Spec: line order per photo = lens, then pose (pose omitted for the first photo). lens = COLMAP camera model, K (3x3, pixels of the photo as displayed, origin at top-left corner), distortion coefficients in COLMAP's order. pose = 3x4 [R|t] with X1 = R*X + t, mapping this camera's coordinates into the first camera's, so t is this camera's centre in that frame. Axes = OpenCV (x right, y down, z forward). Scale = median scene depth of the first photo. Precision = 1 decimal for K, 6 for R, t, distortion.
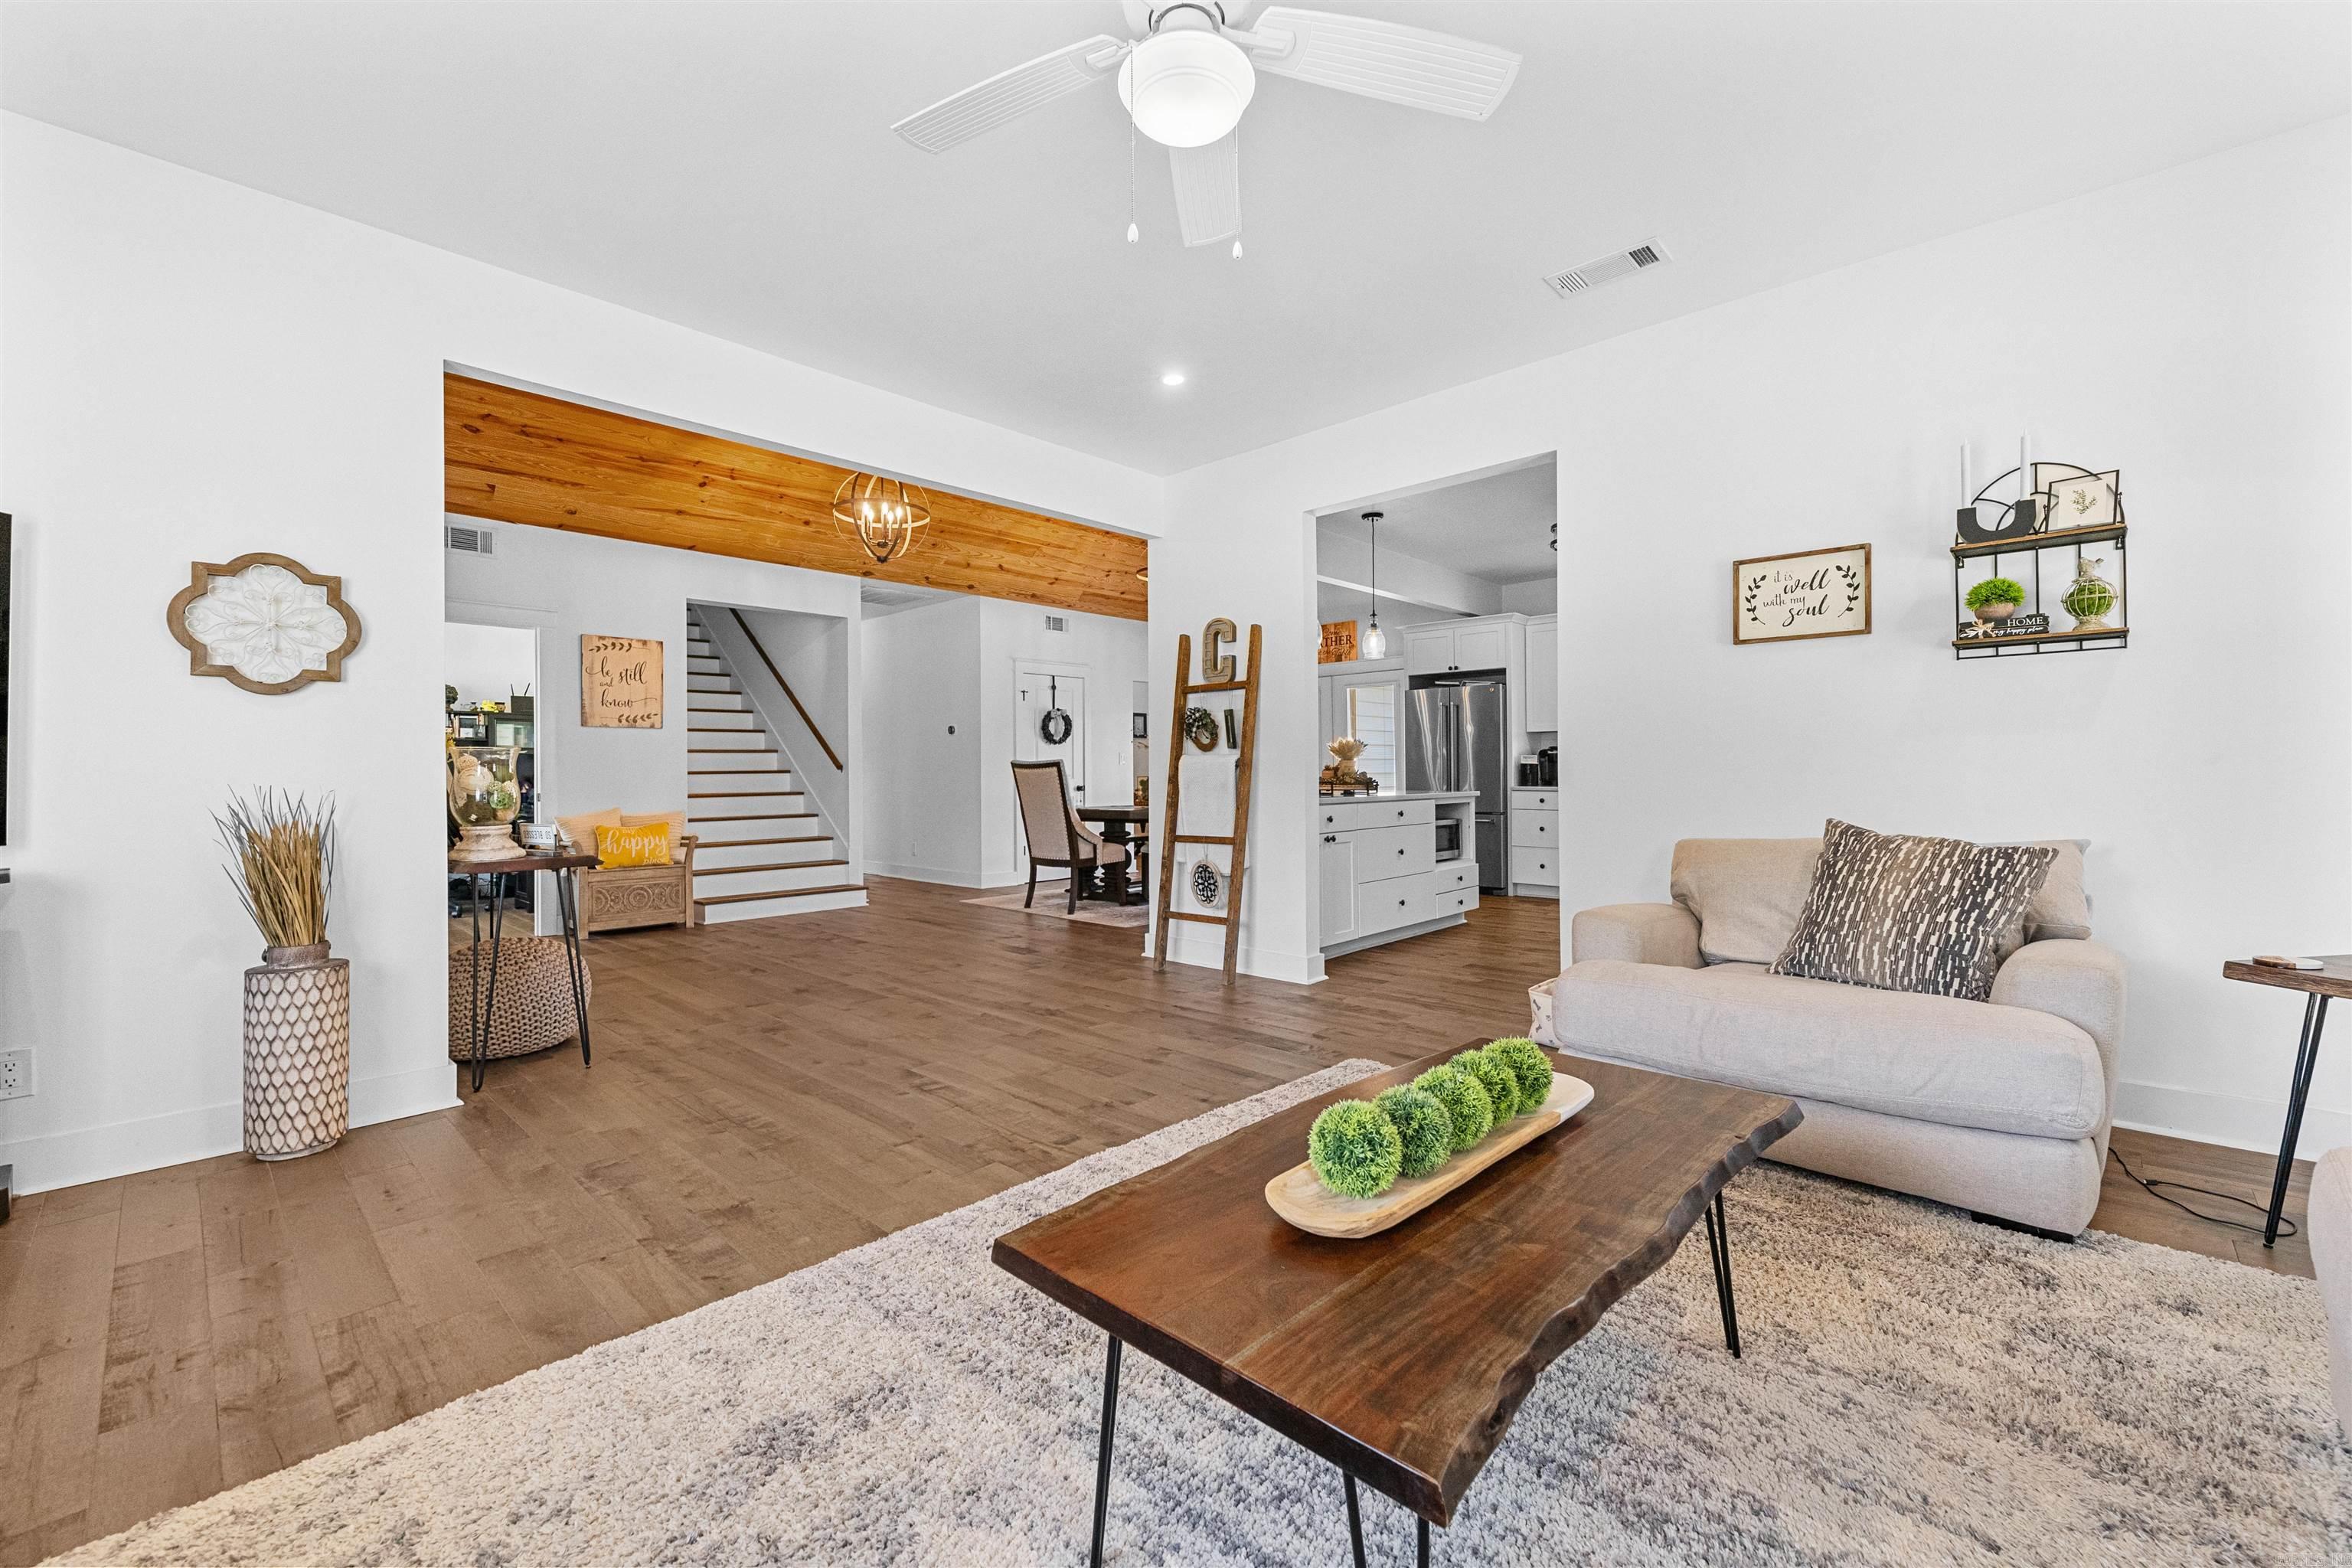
lens RADIAL K [[956.6, 0, 1170.2], [0, 956.6, 773.7], [0, 0, 1]] dist [0.002649, 0.000169]
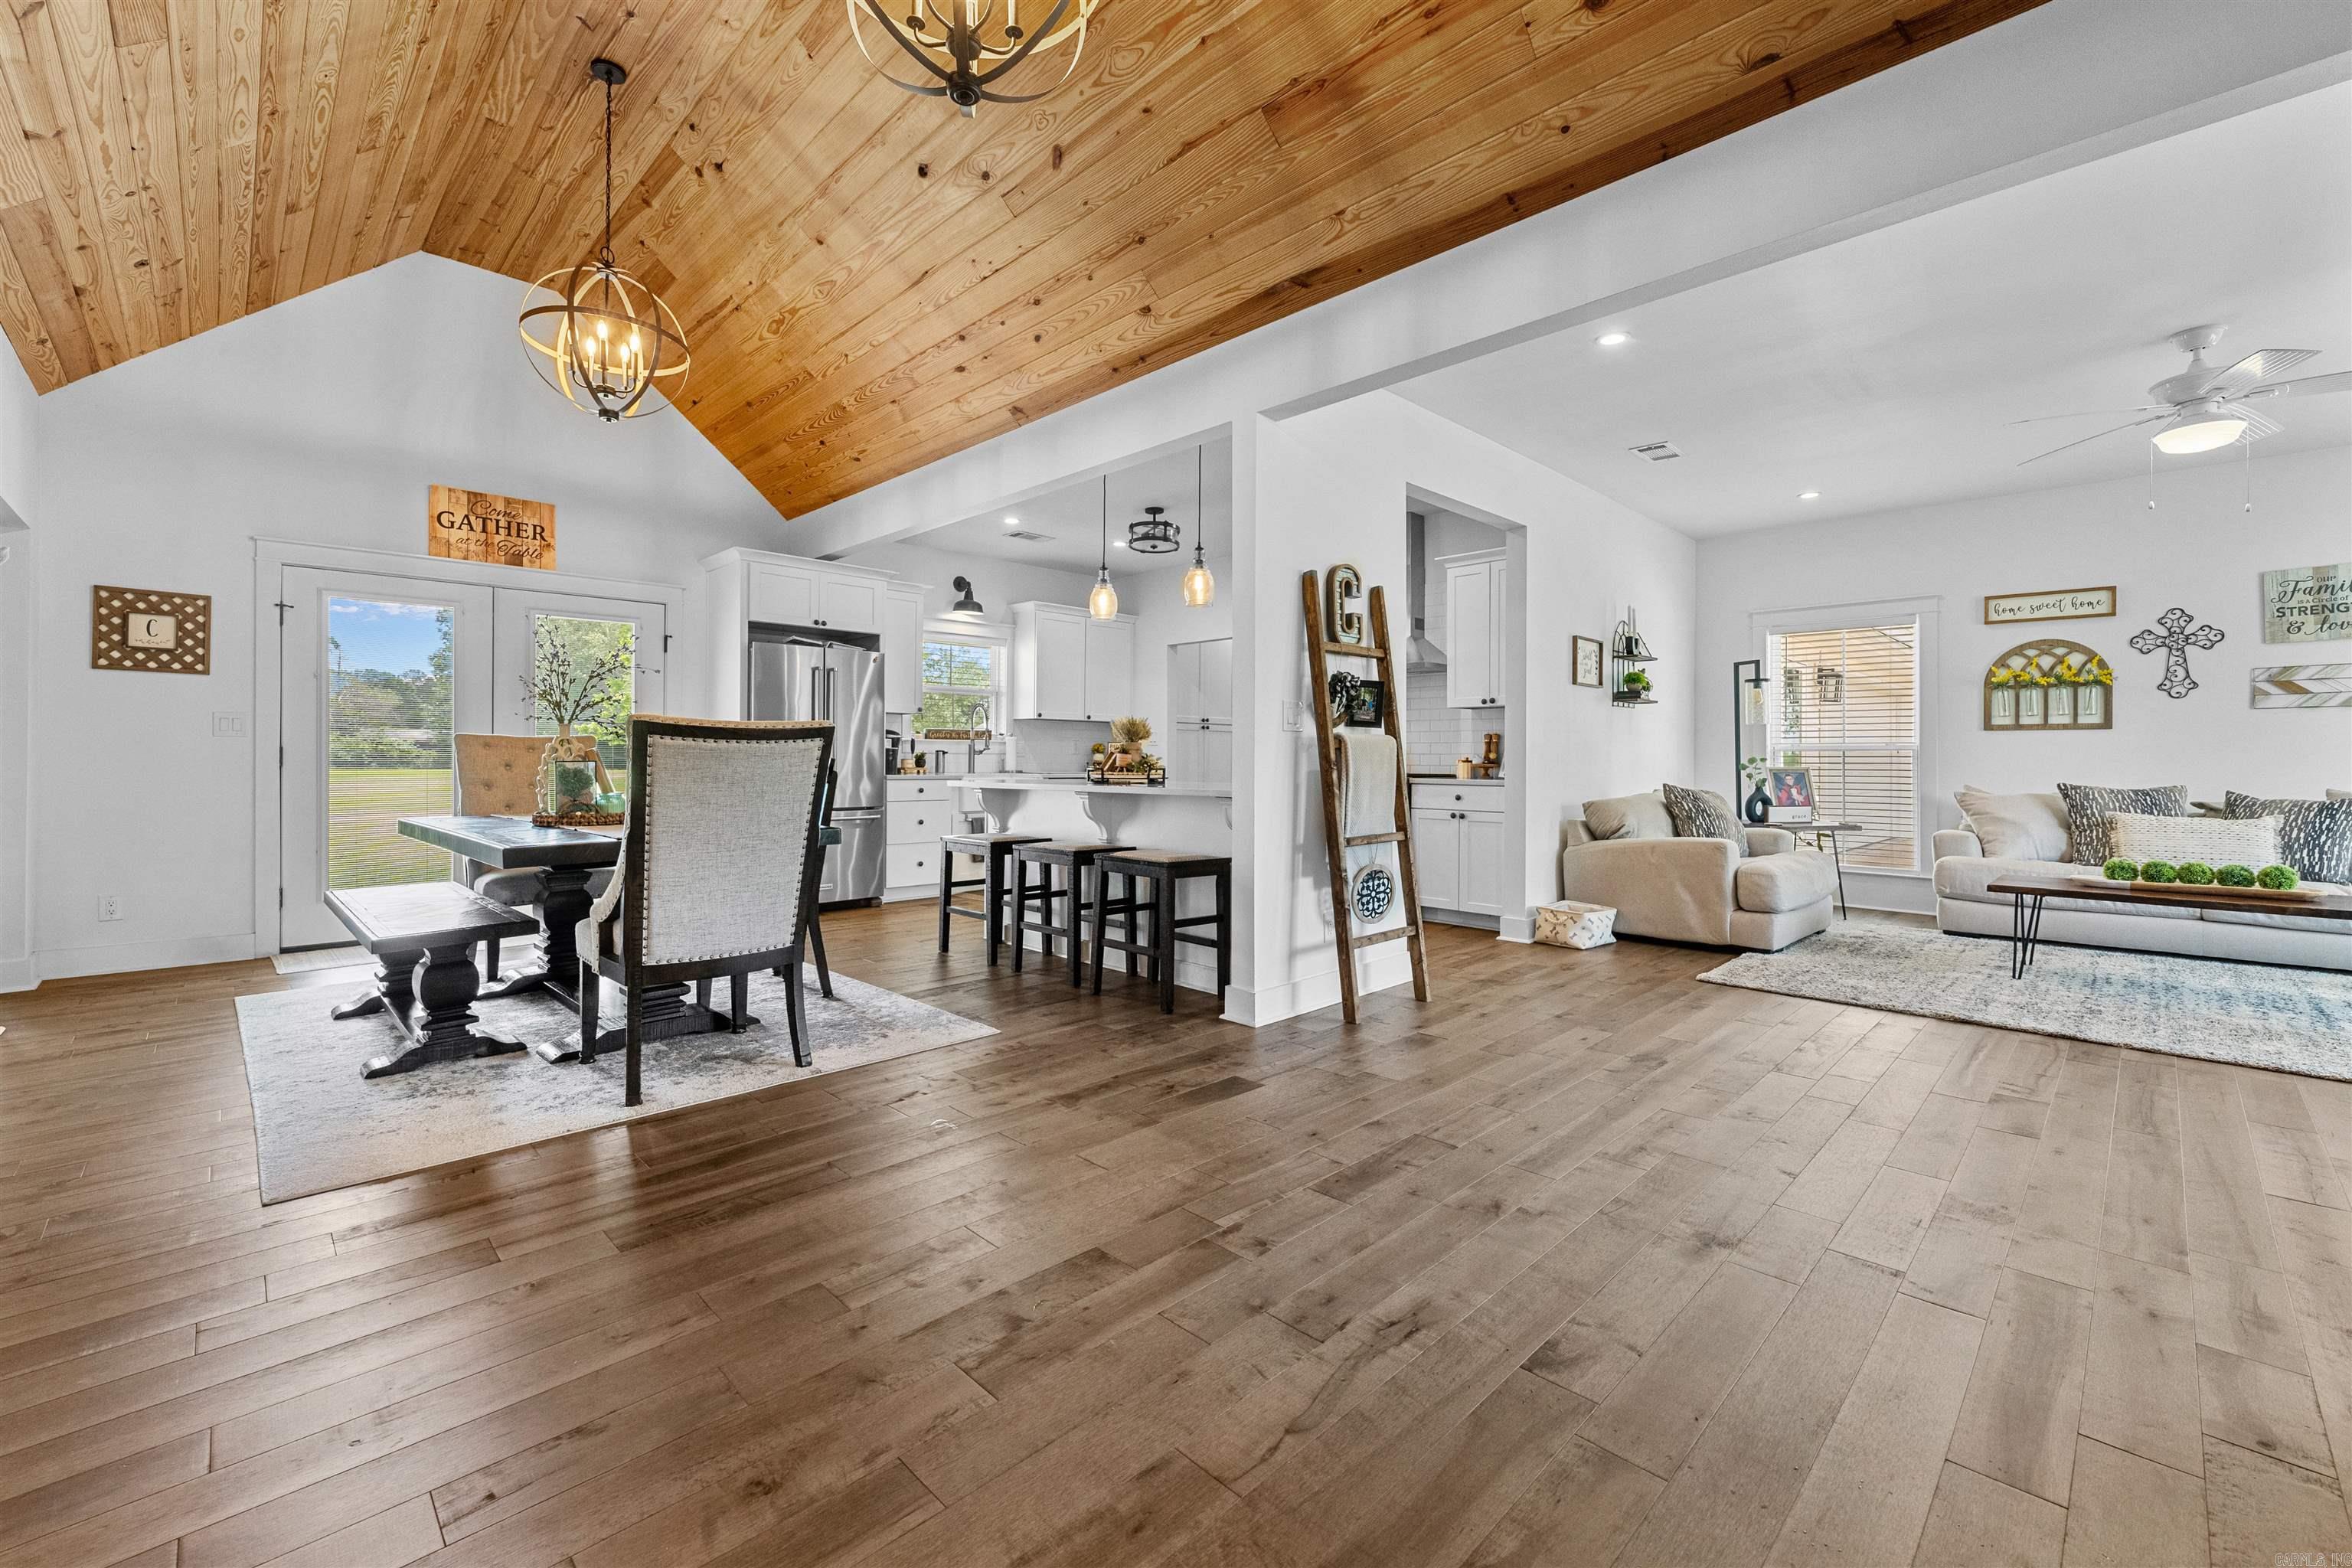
lens RADIAL K [[956.8, 0, 1171.5], [0, 956.8, 763.4], [0, 0, 1]] dist [0.013280, -0.004758]
pose [[0.029854, 0.003630, 0.999548, -0.765343], [-0.002178, 0.999991, -0.003567, 0.008318], [-0.999552, -0.002071, 0.029862, 1.129532]]
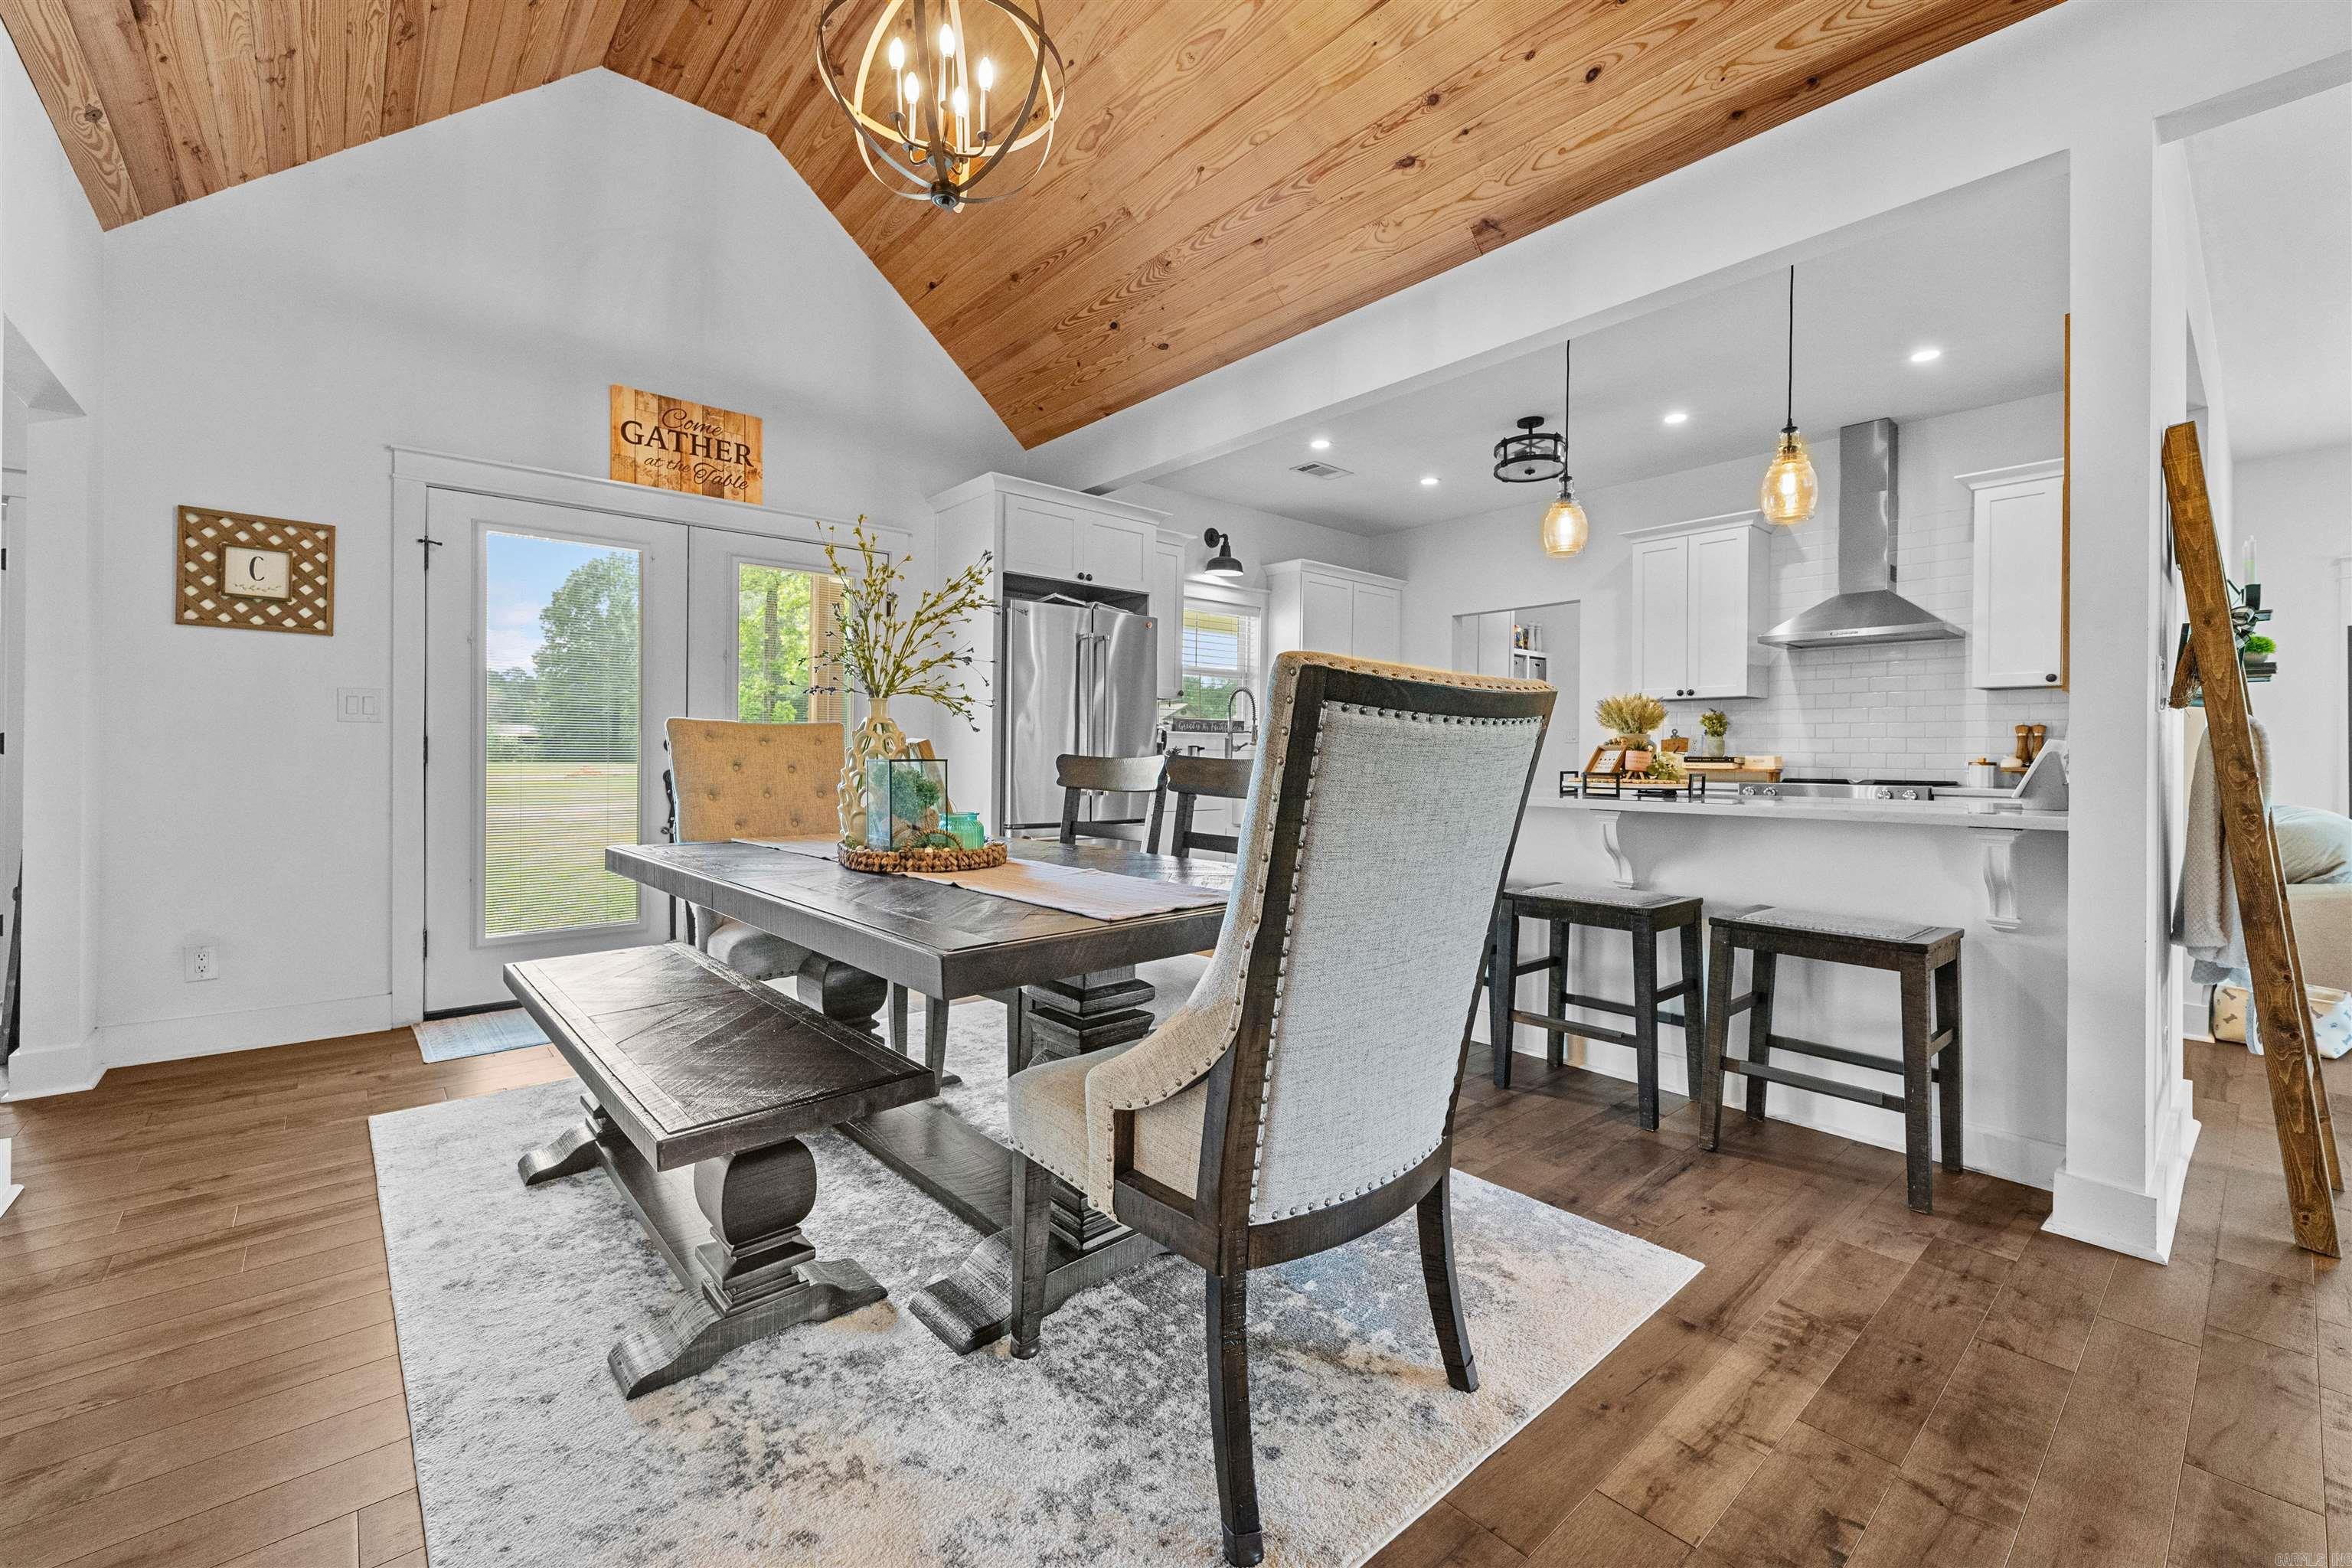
lens RADIAL K [[956.8, 0, 1171.5], [0, 956.8, 763.4], [0, 0, 1]] dist [0.013280, -0.004758]
pose [[0.096260, 0.000788, 0.995356, -0.463509], [-0.007125, 0.999975, -0.000103, 0.005676], [-0.995331, -0.007082, 0.096263, 1.450599]]
